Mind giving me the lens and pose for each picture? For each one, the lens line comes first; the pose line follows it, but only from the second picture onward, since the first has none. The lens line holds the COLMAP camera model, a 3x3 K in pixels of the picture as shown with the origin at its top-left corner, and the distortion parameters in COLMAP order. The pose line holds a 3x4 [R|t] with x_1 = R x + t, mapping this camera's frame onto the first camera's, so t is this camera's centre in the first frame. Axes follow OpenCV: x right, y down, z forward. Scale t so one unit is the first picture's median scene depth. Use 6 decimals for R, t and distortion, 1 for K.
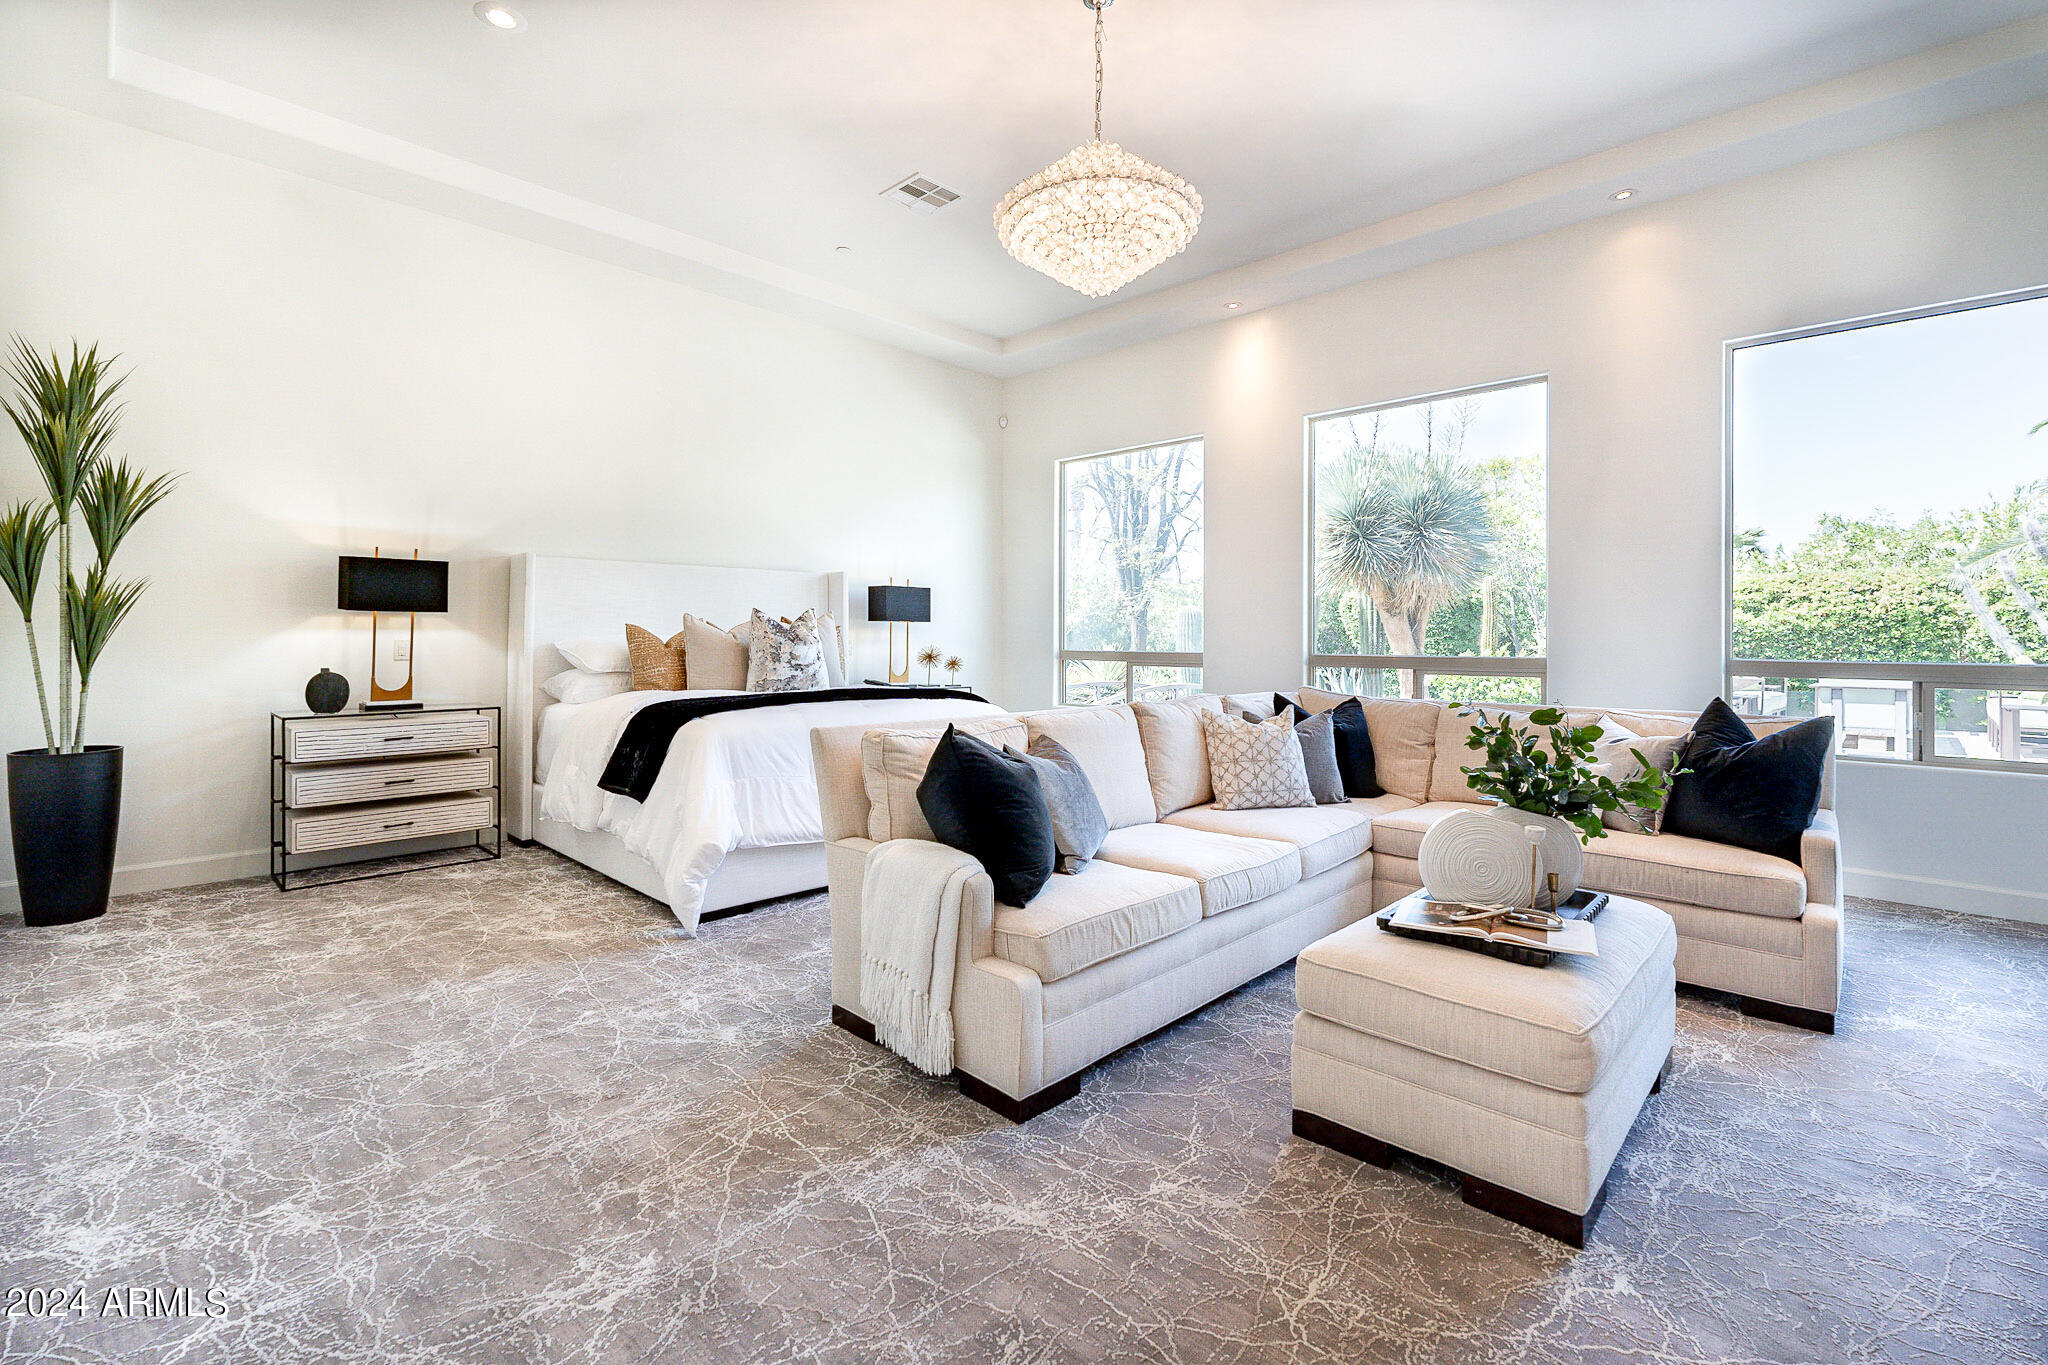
lens RADIAL K [[913.9, 0, 1030.9], [0, 913.9, 634.0], [0, 0, 1]] dist [-0.000404, 0.000029]
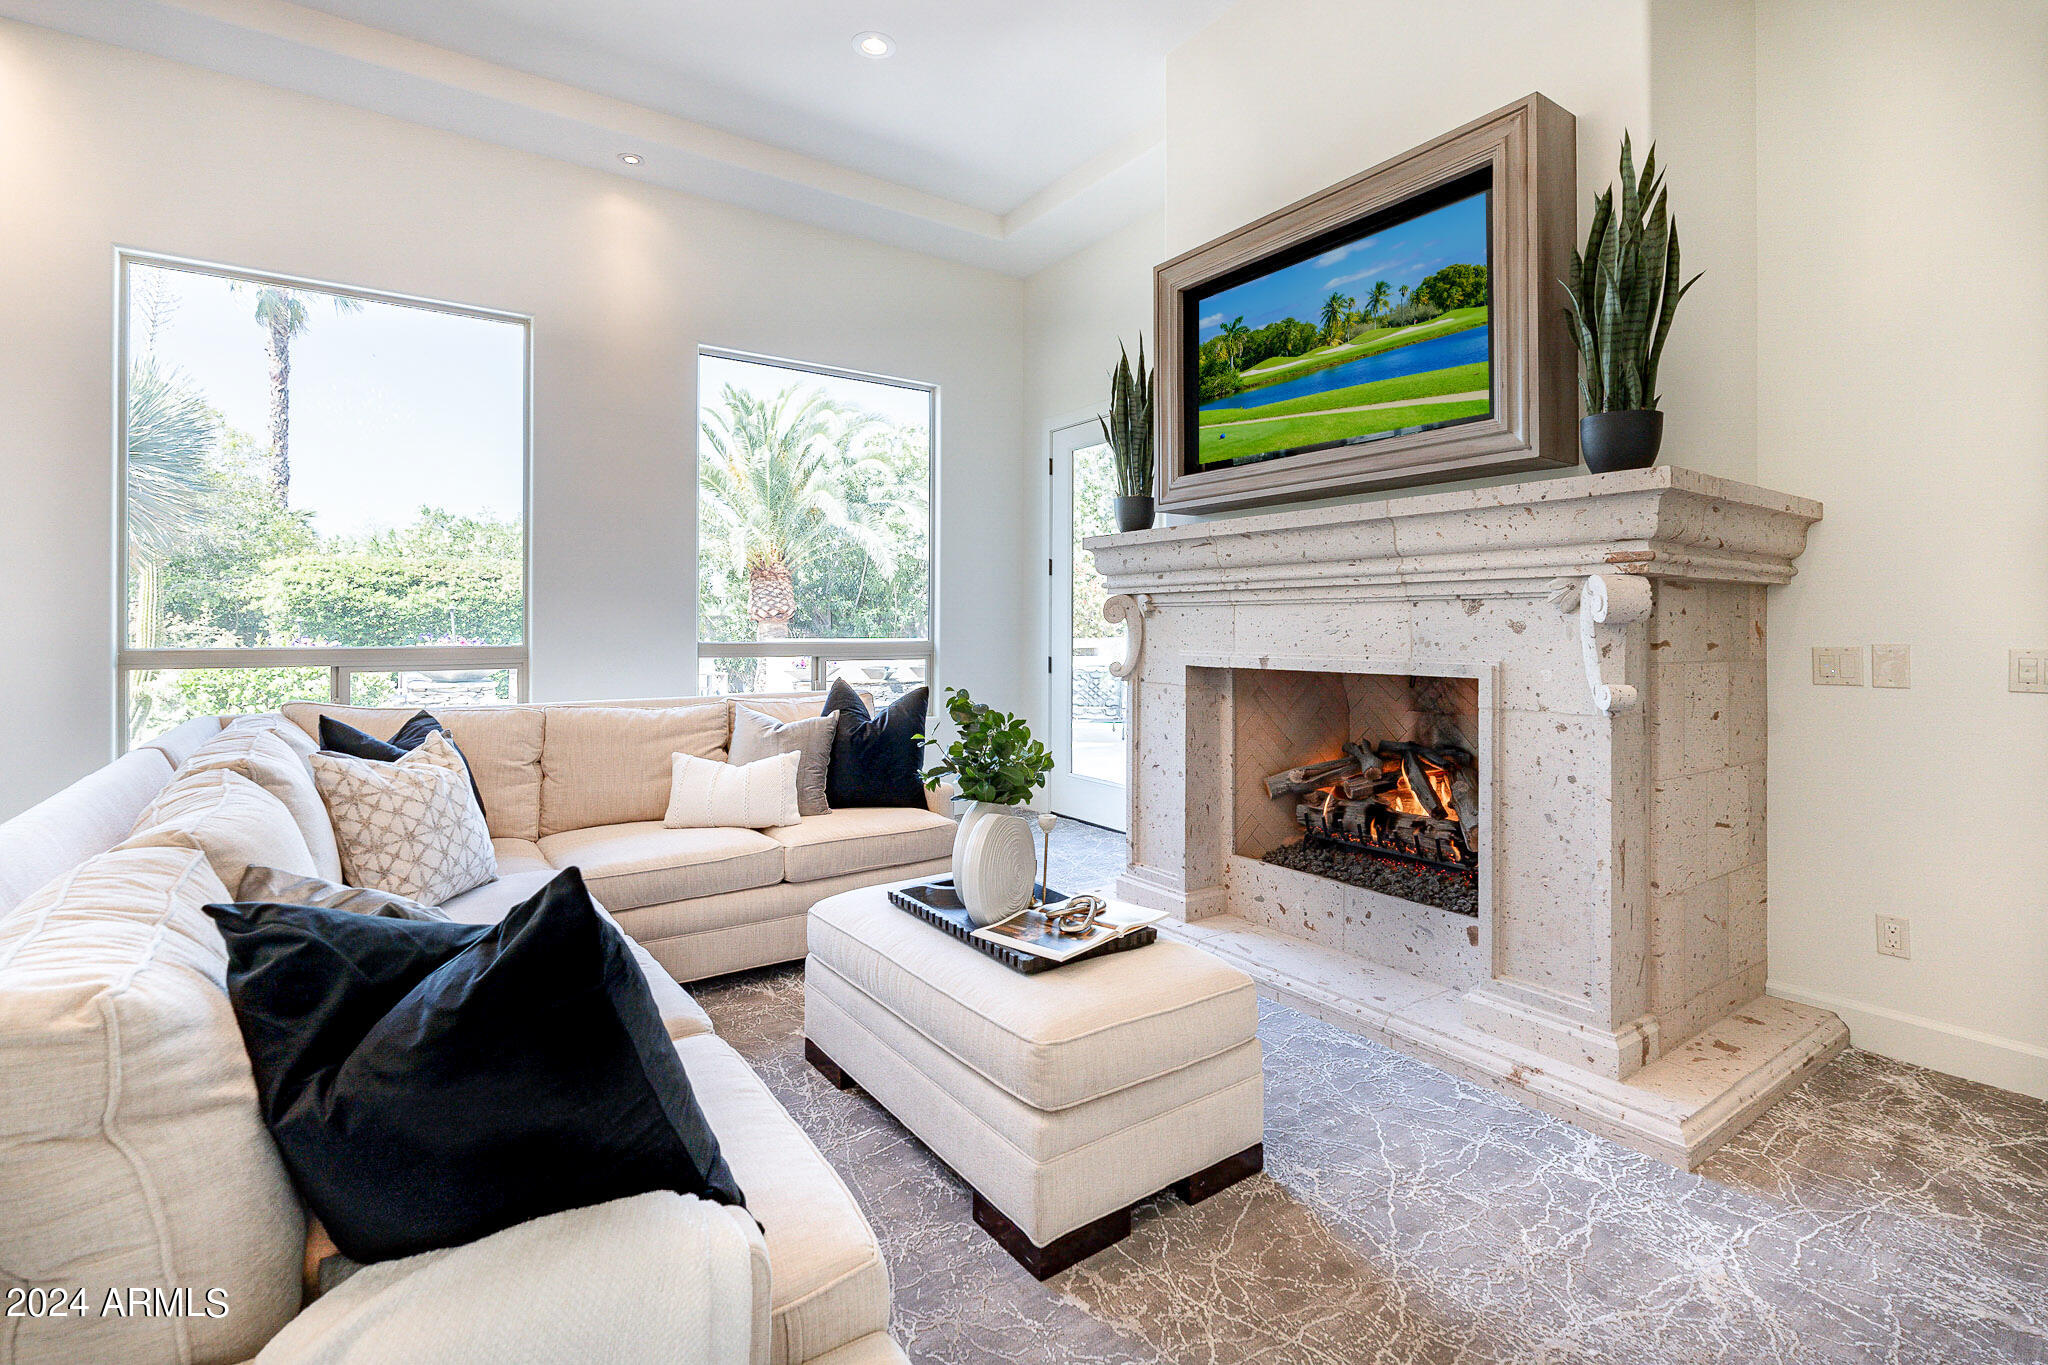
lens RADIAL K [[931.0, 0, 1010.7], [0, 931.0, 619.5], [0, 0, 1]] dist [0.000681, 0.000076]
pose [[0.208819, 0.001866, 0.977953, -0.276568], [-0.006327, 0.999980, -0.000557, -0.001315], [-0.977934, -0.006071, 0.208826, 0.503586]]
